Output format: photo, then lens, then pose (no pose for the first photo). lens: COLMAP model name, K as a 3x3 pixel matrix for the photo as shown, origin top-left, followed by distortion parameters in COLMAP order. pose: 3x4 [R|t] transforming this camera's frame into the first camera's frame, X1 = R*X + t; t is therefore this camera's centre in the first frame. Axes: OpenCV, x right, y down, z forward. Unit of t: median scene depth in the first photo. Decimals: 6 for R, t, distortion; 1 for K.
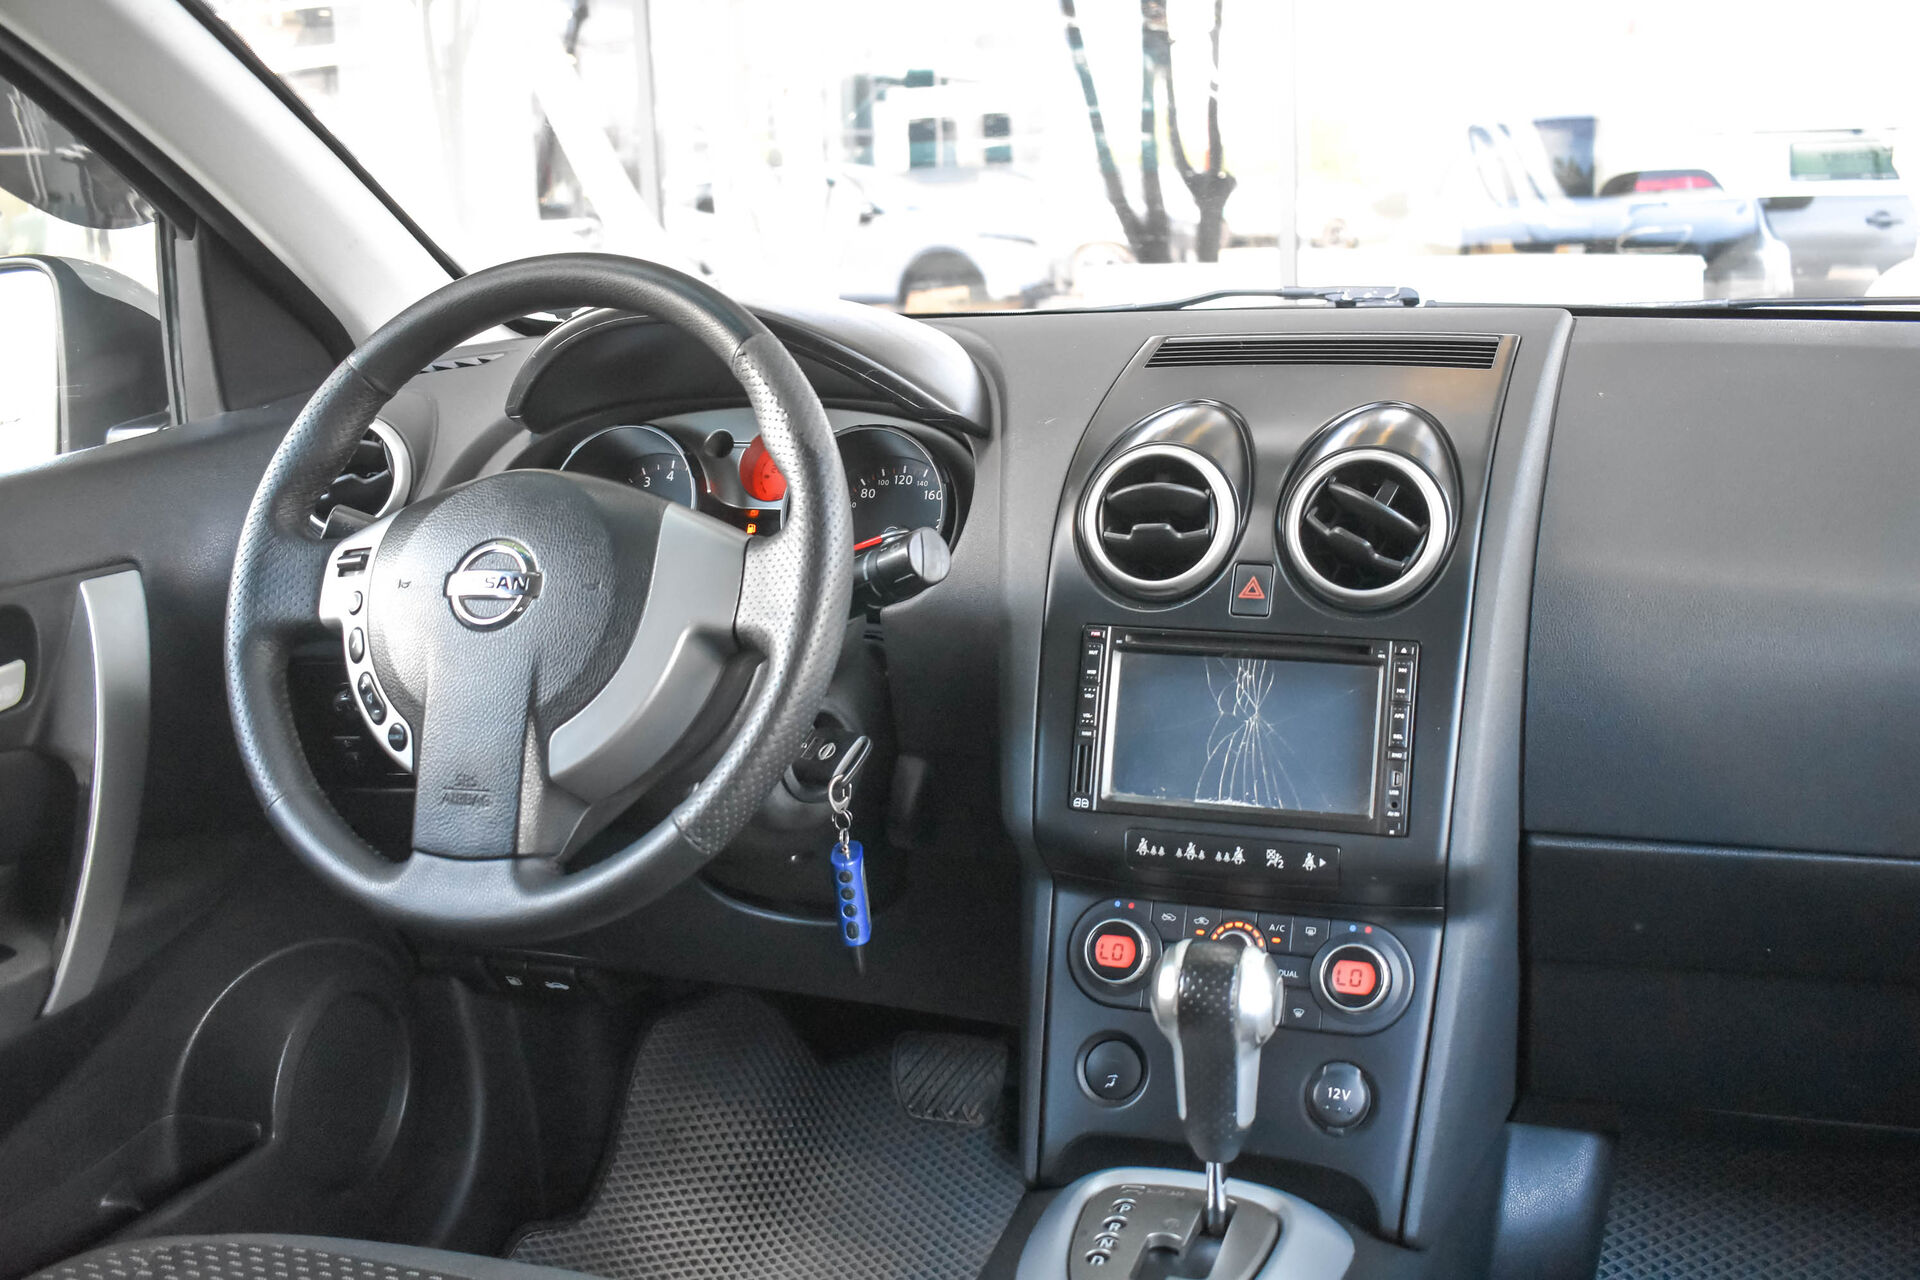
lens RADIAL K [[1892.0, 0, 960.0], [0, 1892.0, 640.0], [0, 0, 1]] dist [0.001160, -0.003000]
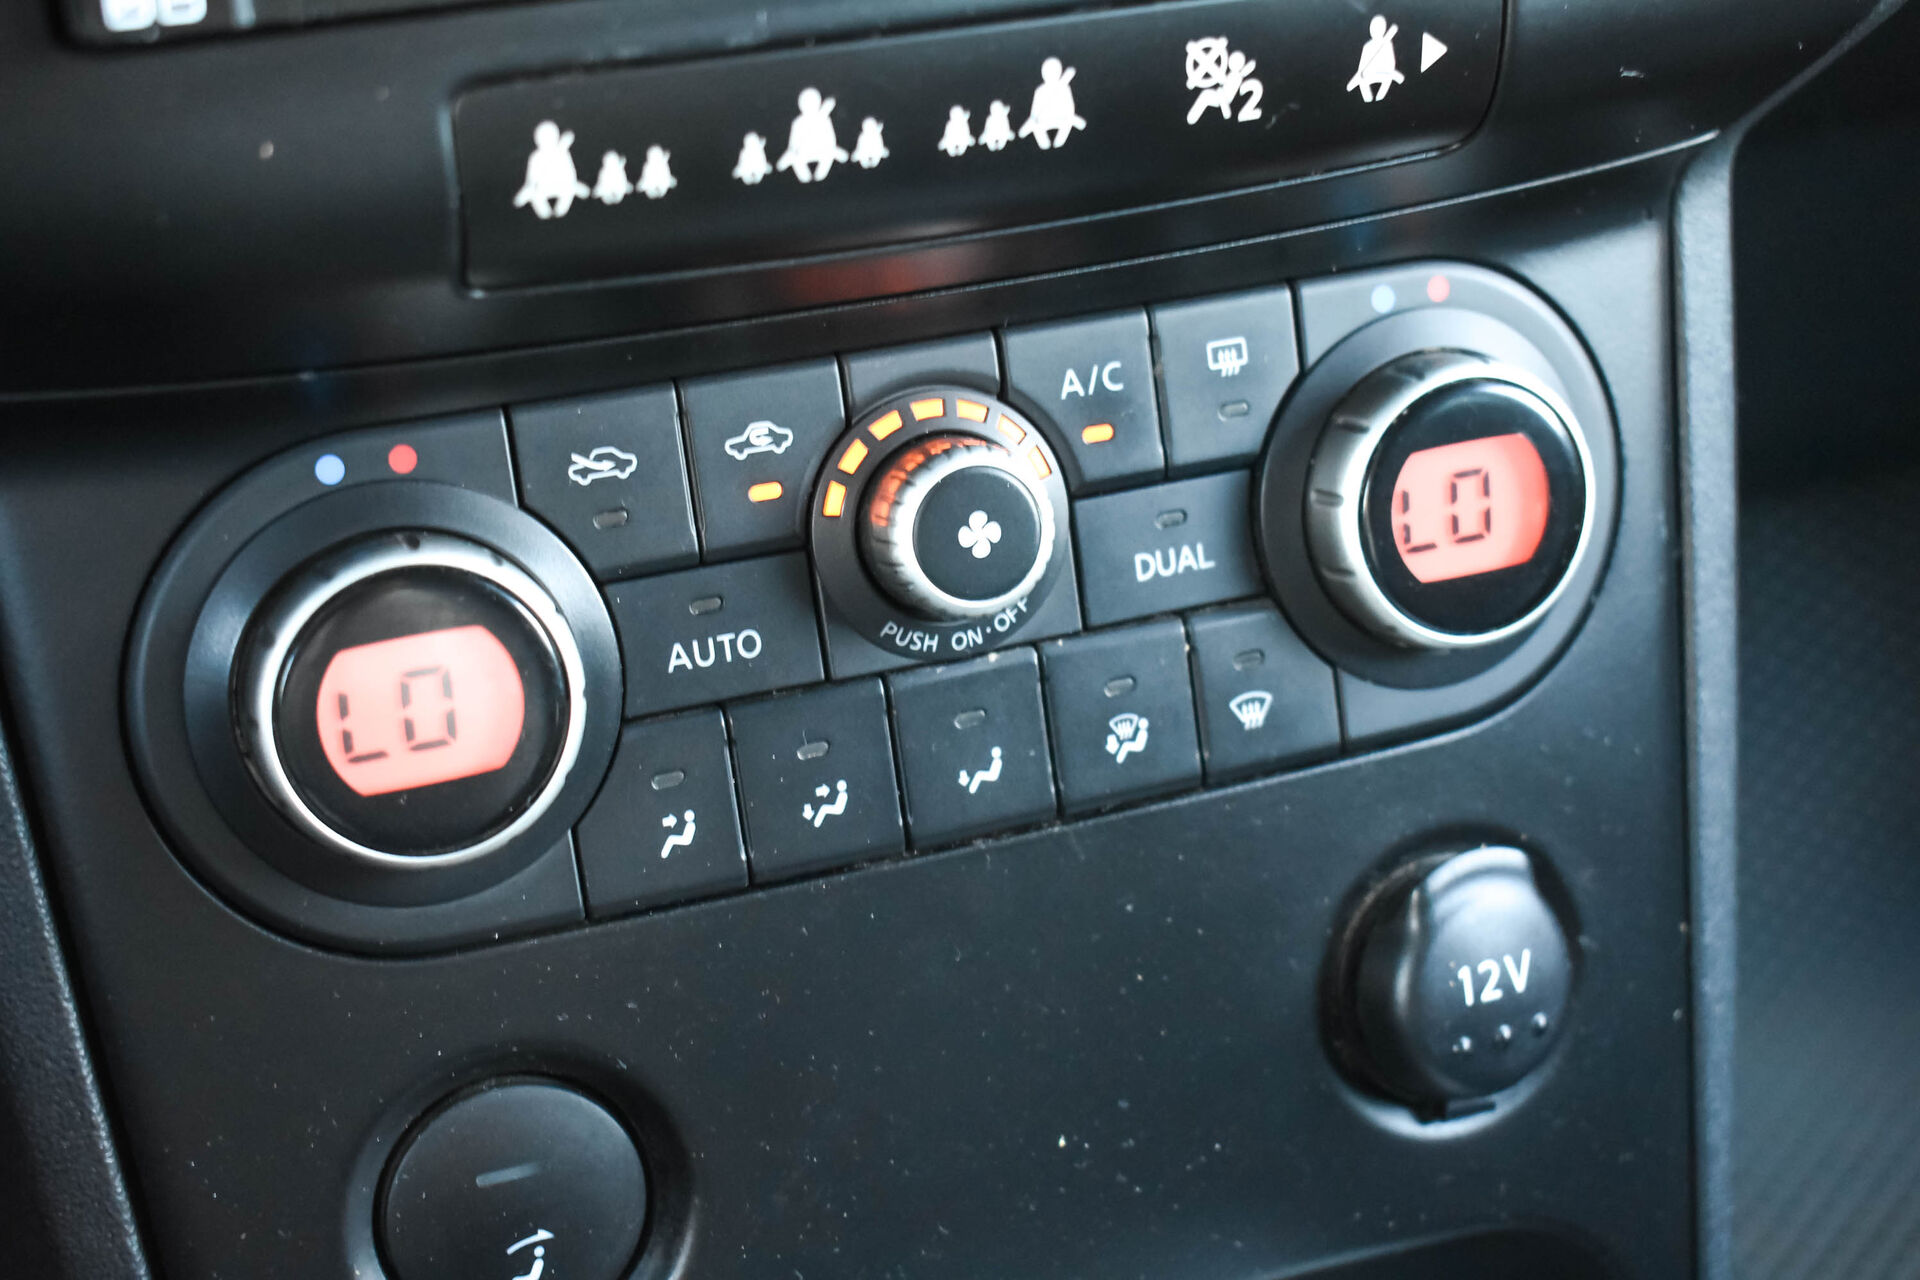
lens RADIAL K [[2853.0, 0, 960.0], [0, 2853.0, 640.0], [0, 0, 1]] dist [-0.029401, -0.013014]
pose [[0.755218, -0.335574, 0.563060, -0.040222], [0.097584, 0.906999, 0.409670, 0.042377], [-0.648169, -0.254444, 0.717729, 0.761260]]
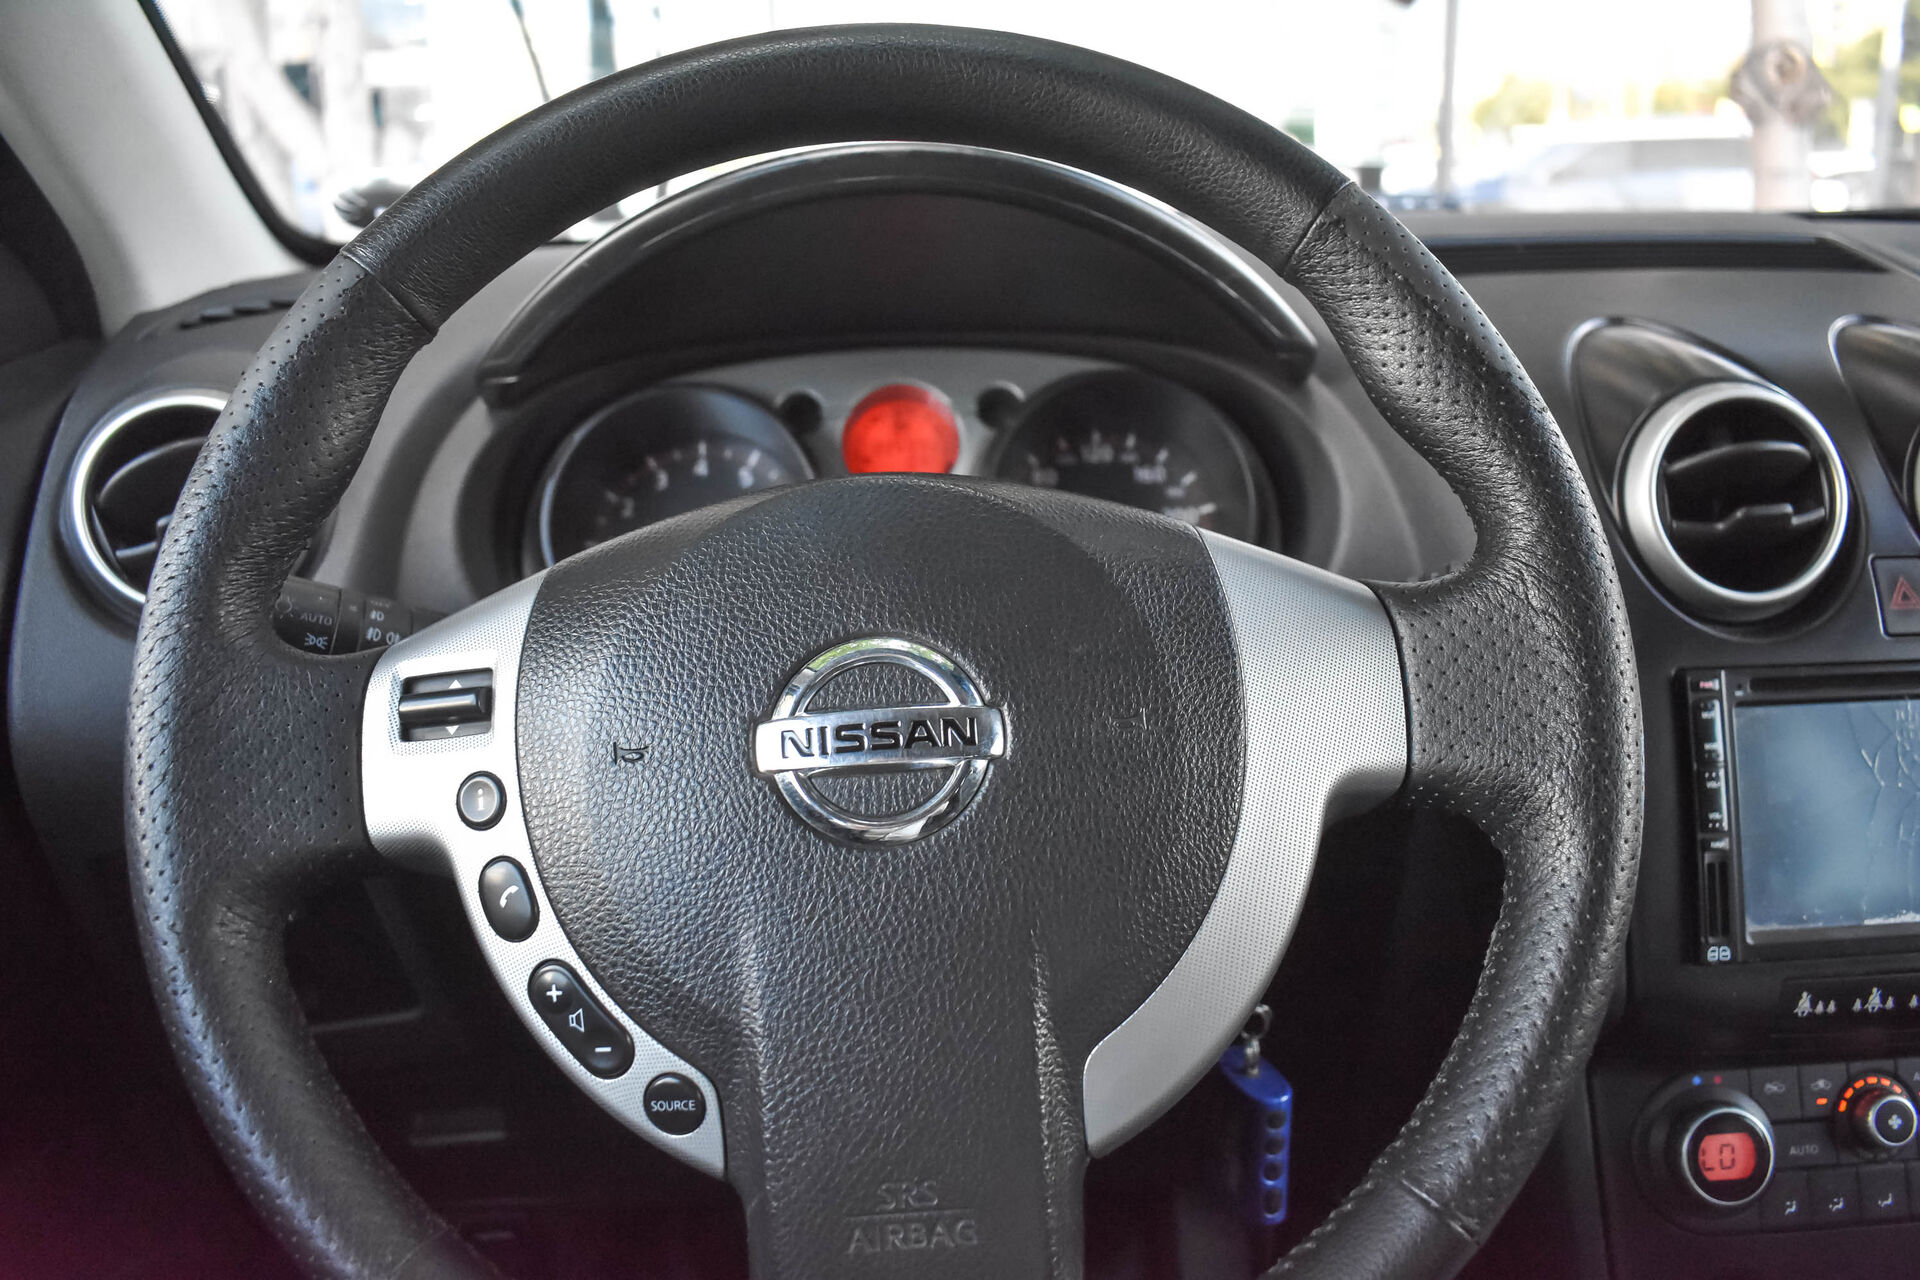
lens RADIAL K [[1550.6, 0, 960.0], [0, 1550.6, 640.0], [0, 0, 1]] dist [-0.055869, -0.001229]
pose [[0.918182, -0.100155, 0.383290, -0.352442], [0.081404, 0.994567, 0.064877, -0.071720], [-0.387706, -0.028368, 0.921347, 0.628062]]
